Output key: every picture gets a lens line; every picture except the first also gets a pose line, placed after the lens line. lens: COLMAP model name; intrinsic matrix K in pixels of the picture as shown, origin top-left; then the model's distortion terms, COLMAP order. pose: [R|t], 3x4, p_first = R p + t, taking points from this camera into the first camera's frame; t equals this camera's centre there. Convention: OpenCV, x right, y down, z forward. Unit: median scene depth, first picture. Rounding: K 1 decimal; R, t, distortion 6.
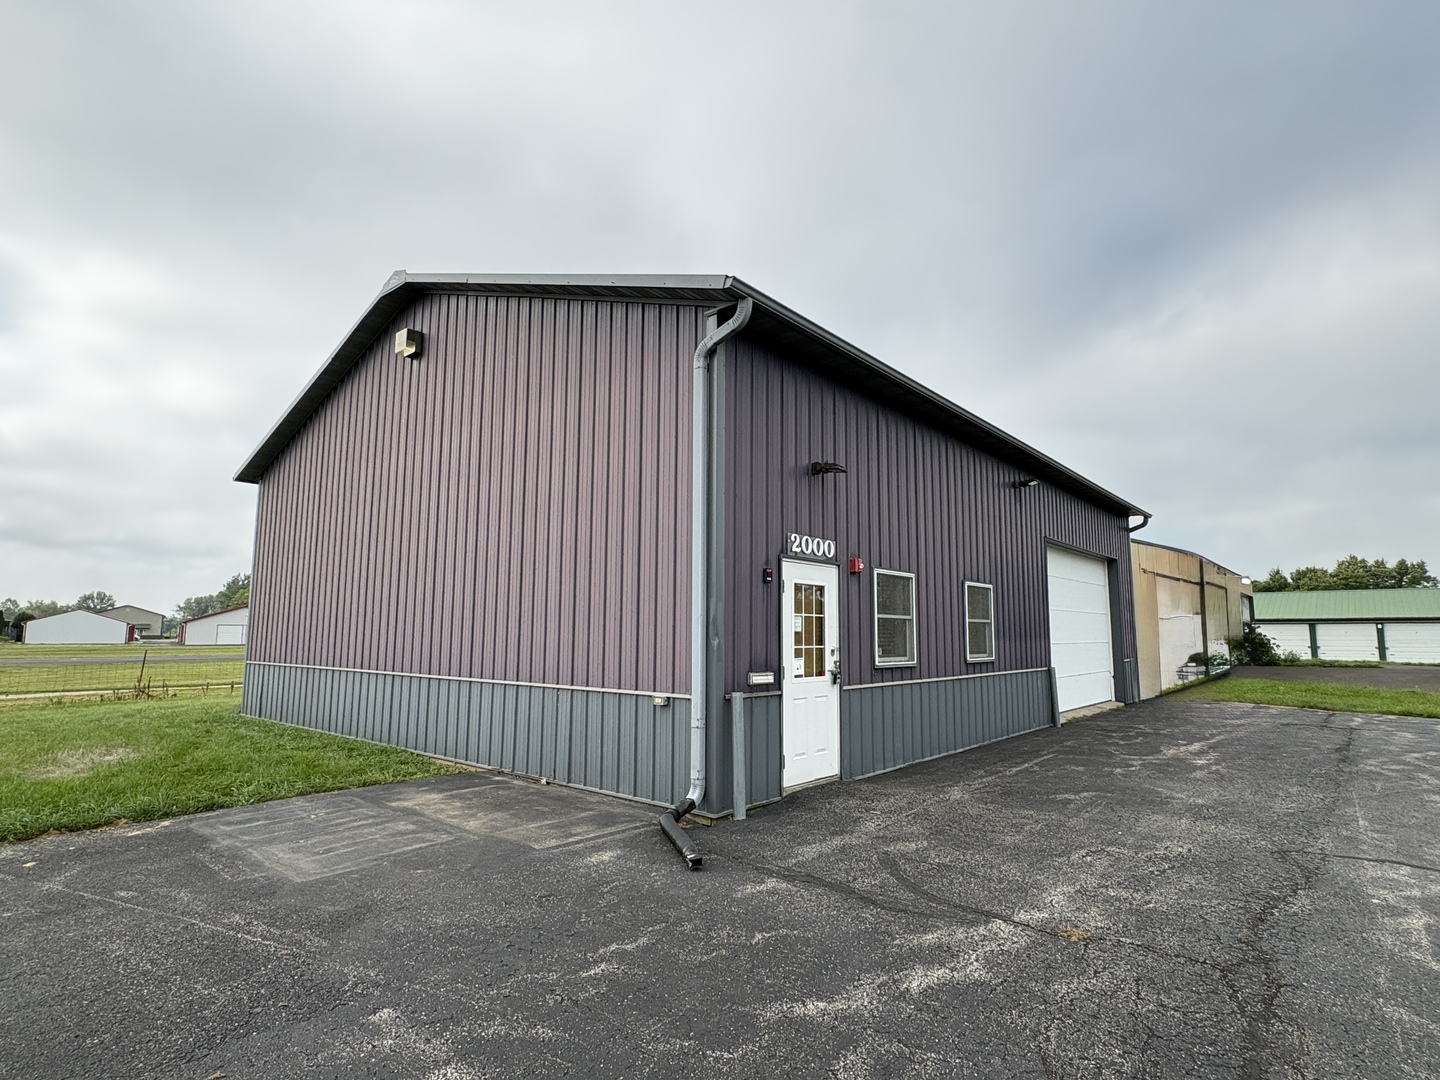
lens RADIAL K [[755.4, 0, 720.0], [0, 755.4, 540.0], [0, 0, 1]] dist [0.000399, 0.000058]
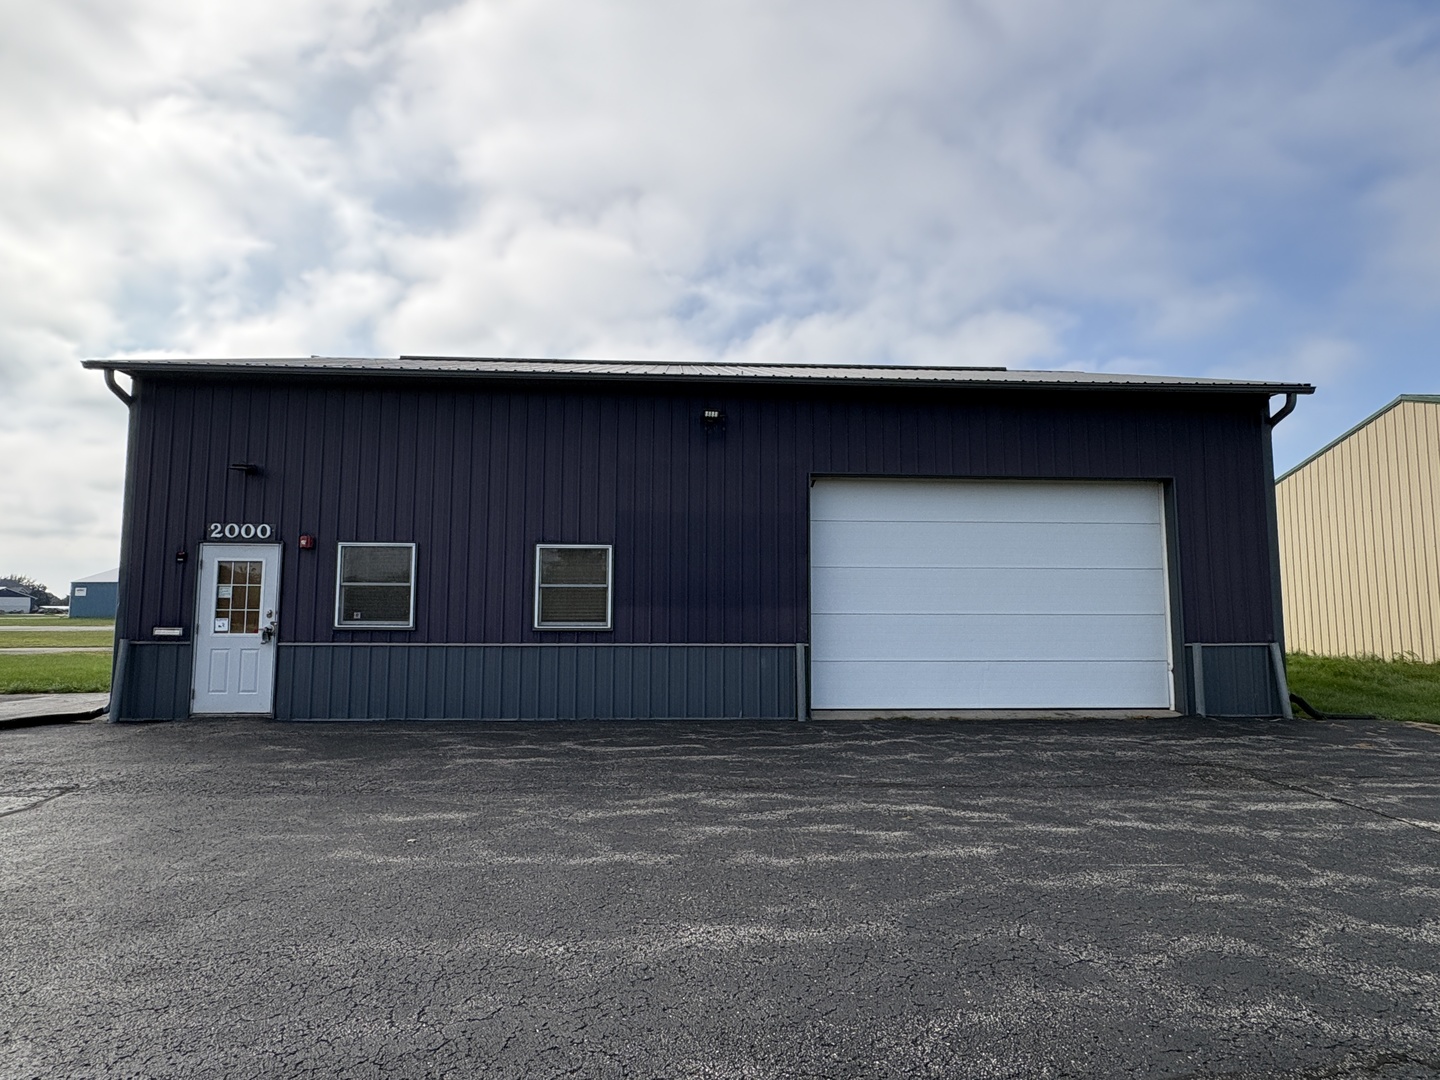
lens RADIAL K [[785.4, 0, 720.0], [0, 785.4, 540.0], [0, 0, 1]] dist [-0.002123, -0.000238]
pose [[0.691661, -0.067295, -0.719081, 1.622620], [0.090107, 0.995911, -0.006531, 0.104003], [0.716580, -0.060277, 0.694896, 0.658785]]
